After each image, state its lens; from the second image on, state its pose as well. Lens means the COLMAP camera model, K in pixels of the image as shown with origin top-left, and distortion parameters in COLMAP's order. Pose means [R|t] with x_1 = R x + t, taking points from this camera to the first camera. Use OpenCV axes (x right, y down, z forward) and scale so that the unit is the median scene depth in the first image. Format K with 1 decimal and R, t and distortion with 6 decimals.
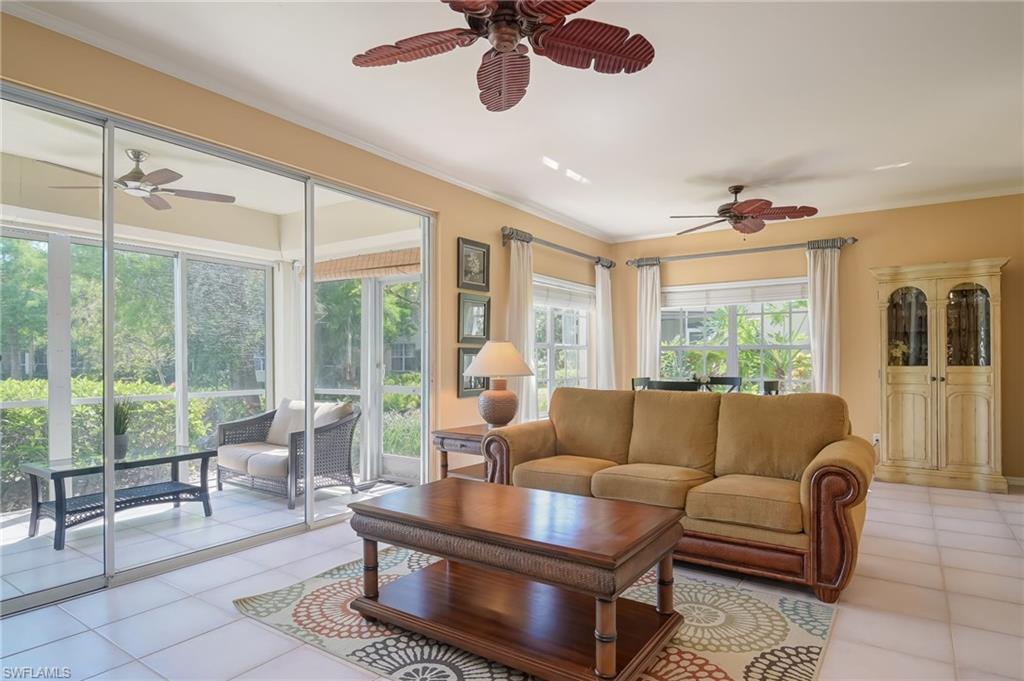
lens RADIAL K [[572.1, 0, 509.0], [0, 572.1, 361.6], [0, 0, 1]] dist [0.015788, -0.022276]
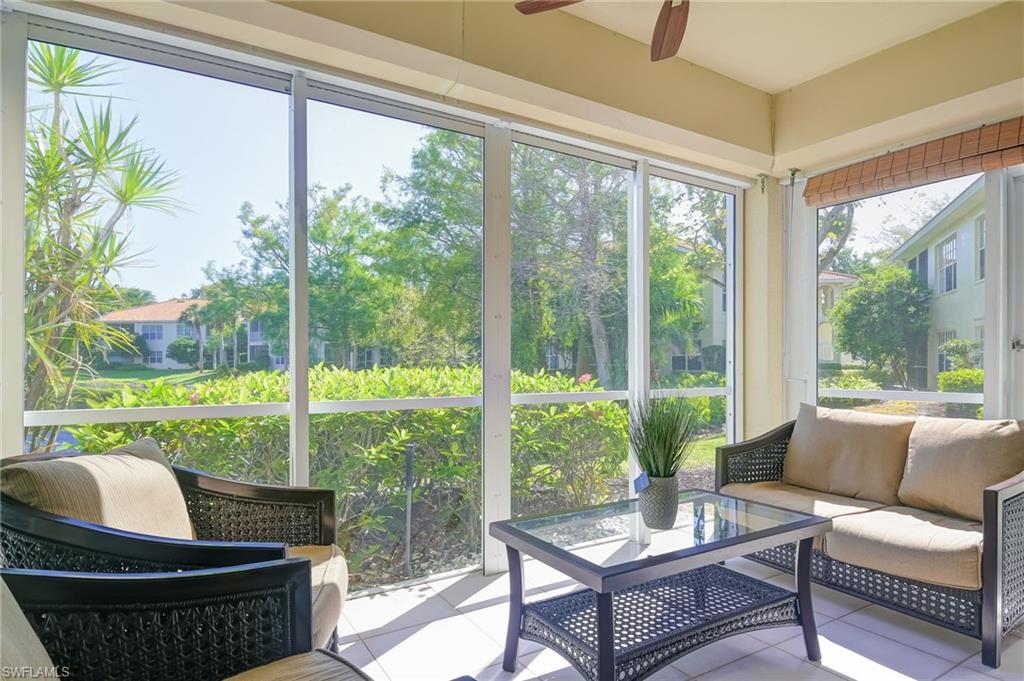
lens RADIAL K [[572.1, 0, 509.0], [0, 572.1, 361.6], [0, 0, 1]] dist [0.015788, -0.022276]
pose [[0.911687, 0.004114, -0.410865, -0.462129], [-0.004361, 0.999990, 0.000336, 0.025300], [0.410863, 0.001486, 0.911696, 0.394745]]
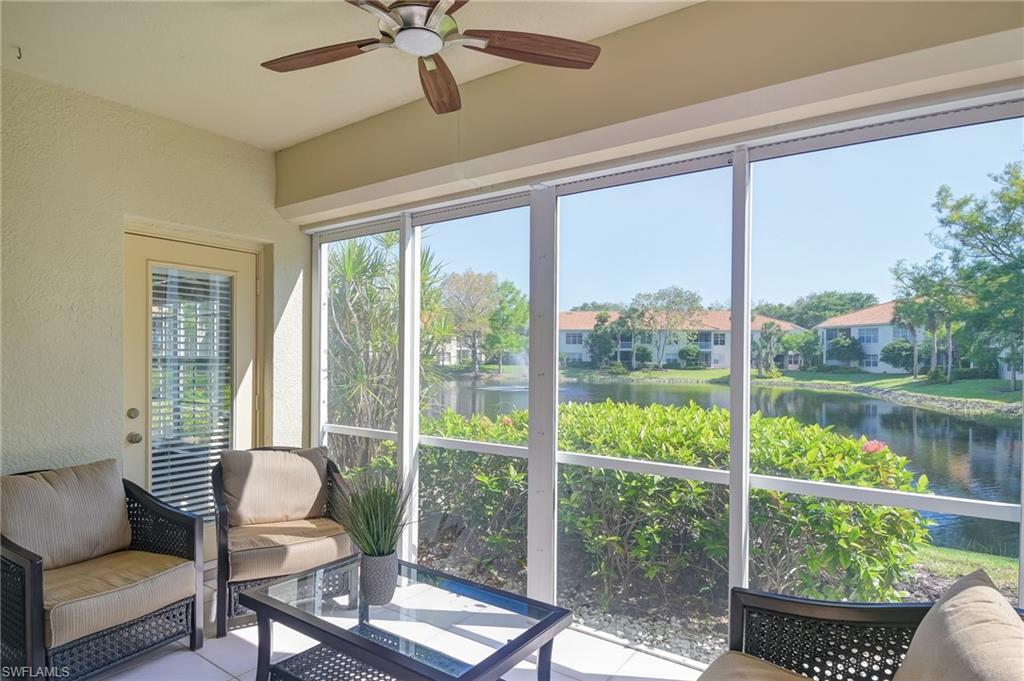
lens RADIAL K [[572.1, 0, 509.0], [0, 572.1, 361.6], [0, 0, 1]] dist [0.015788, -0.022276]
pose [[-0.001226, 0.008875, -0.999960, -0.121845], [-0.013432, 0.999870, 0.008891, -0.025890], [0.999909, 0.013442, -0.001107, 0.868750]]
